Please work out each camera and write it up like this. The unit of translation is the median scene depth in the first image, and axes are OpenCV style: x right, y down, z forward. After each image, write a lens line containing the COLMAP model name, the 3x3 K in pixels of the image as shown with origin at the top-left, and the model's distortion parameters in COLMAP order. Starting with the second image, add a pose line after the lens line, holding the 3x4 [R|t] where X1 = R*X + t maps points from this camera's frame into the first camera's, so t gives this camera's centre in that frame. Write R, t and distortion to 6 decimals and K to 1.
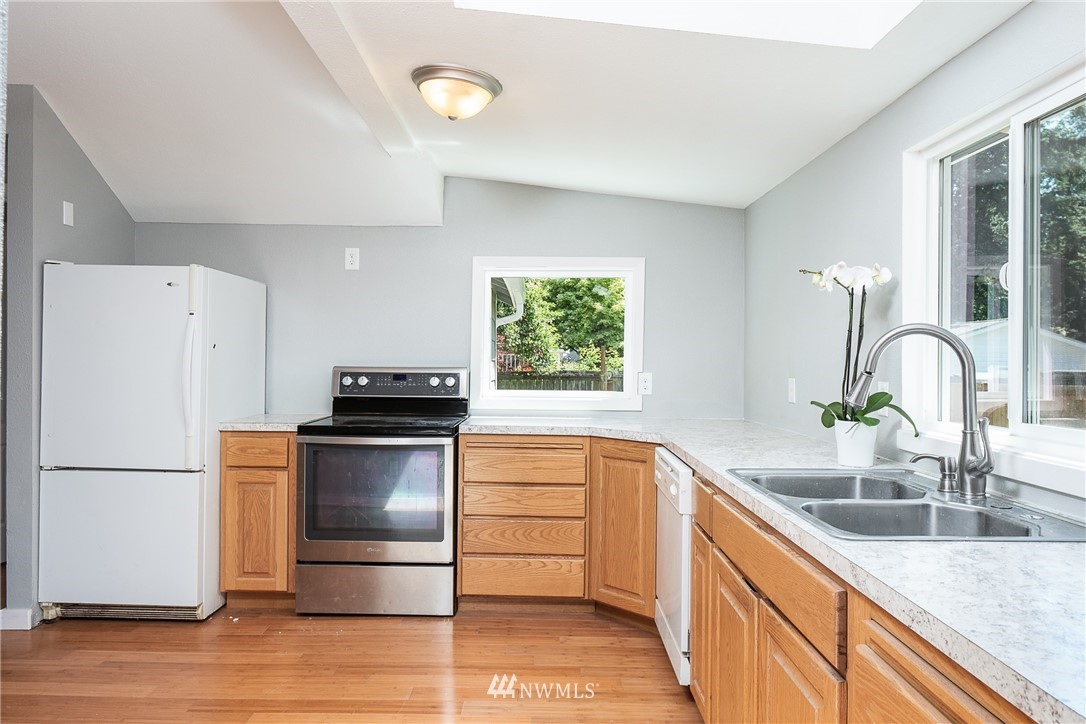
lens RADIAL K [[715.0, 0, 543.0], [0, 715.0, 362.0], [0, 0, 1]] dist [-0.003330, -0.000087]
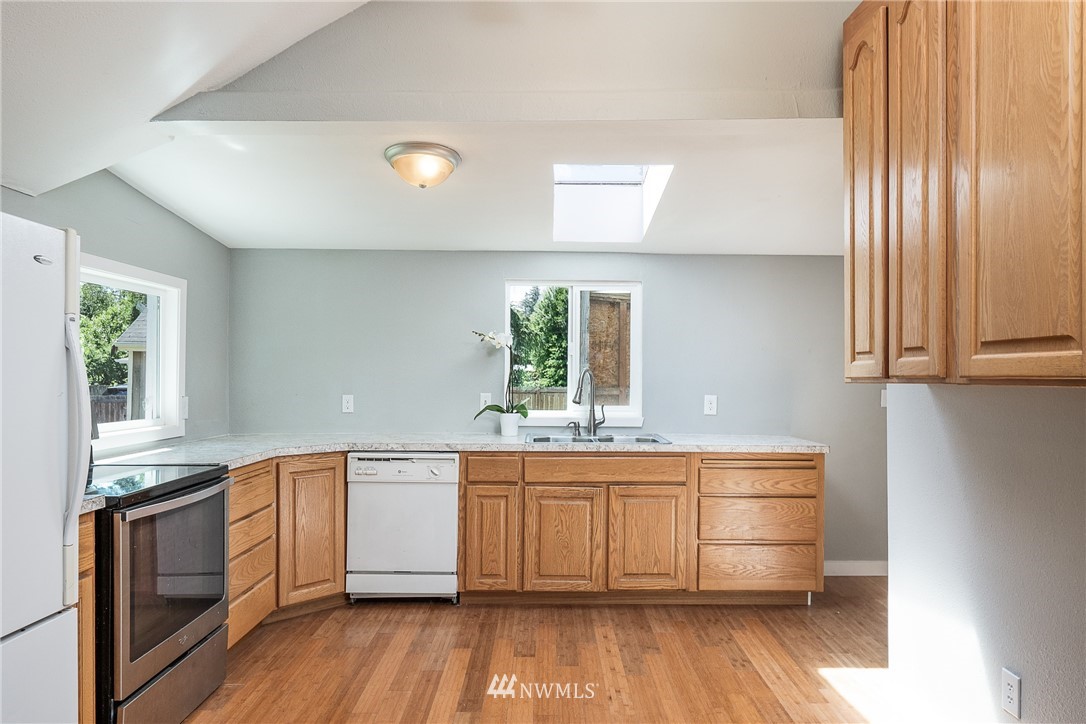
lens RADIAL K [[695.8, 0, 548.1], [0, 695.8, 370.2], [0, 0, 1]] dist [-0.003370, 0.000520]
pose [[-0.024034, -0.003428, 0.999705, -1.012802], [-0.001088, 0.999994, 0.003403, -0.030767], [-0.999711, -0.001005, -0.024037, 0.636794]]
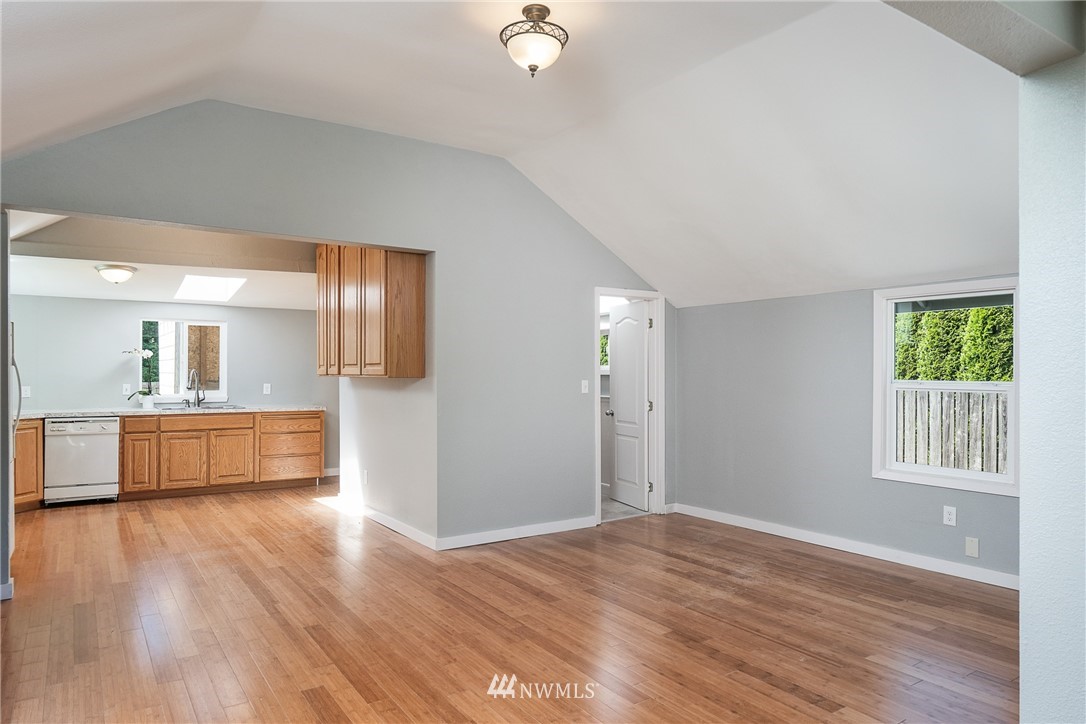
lens RADIAL K [[695.8, 0, 548.1], [0, 695.8, 370.2], [0, 0, 1]] dist [-0.003370, 0.000520]
pose [[-0.573573, -0.014888, 0.819019, -2.309952], [-0.008322, 0.999889, 0.012348, -0.065797], [-0.819112, 0.000266, -0.573634, 0.901153]]
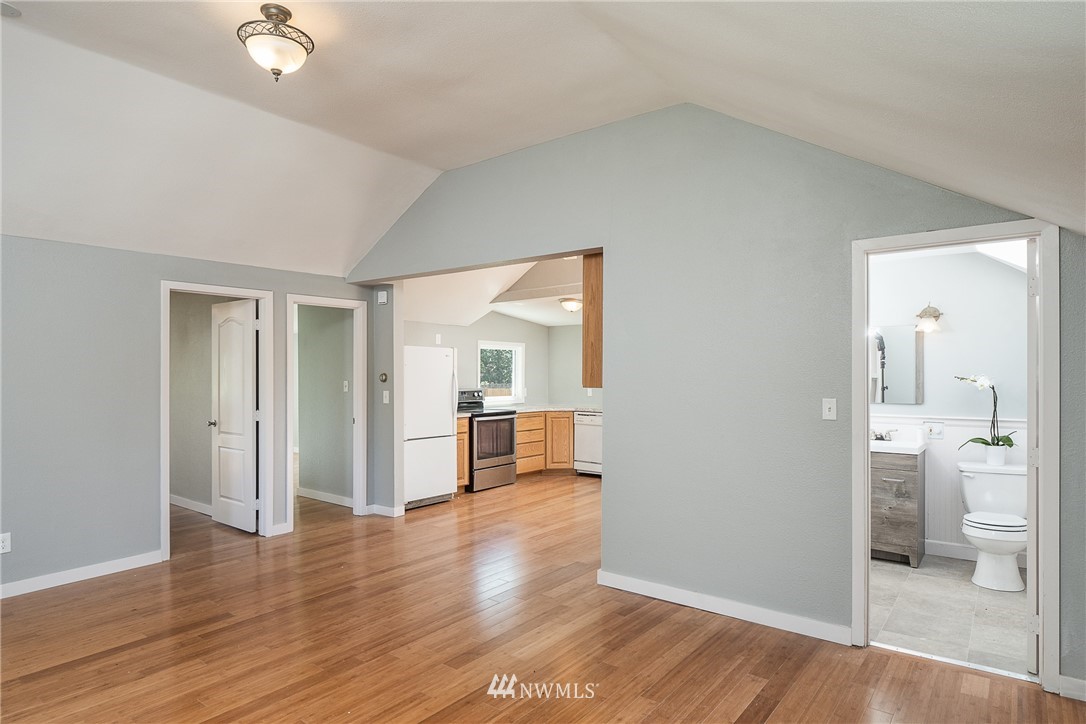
lens RADIAL K [[626.8, 0, 540.1], [0, 626.8, 371.5], [0, 0, 1]] dist [0.002015, 0.000555]
pose [[0.603346, -0.010279, 0.797413, -1.950102], [0.007144, 0.999946, 0.007485, -0.071540], [-0.797448, 0.001180, 0.603387, -0.472947]]
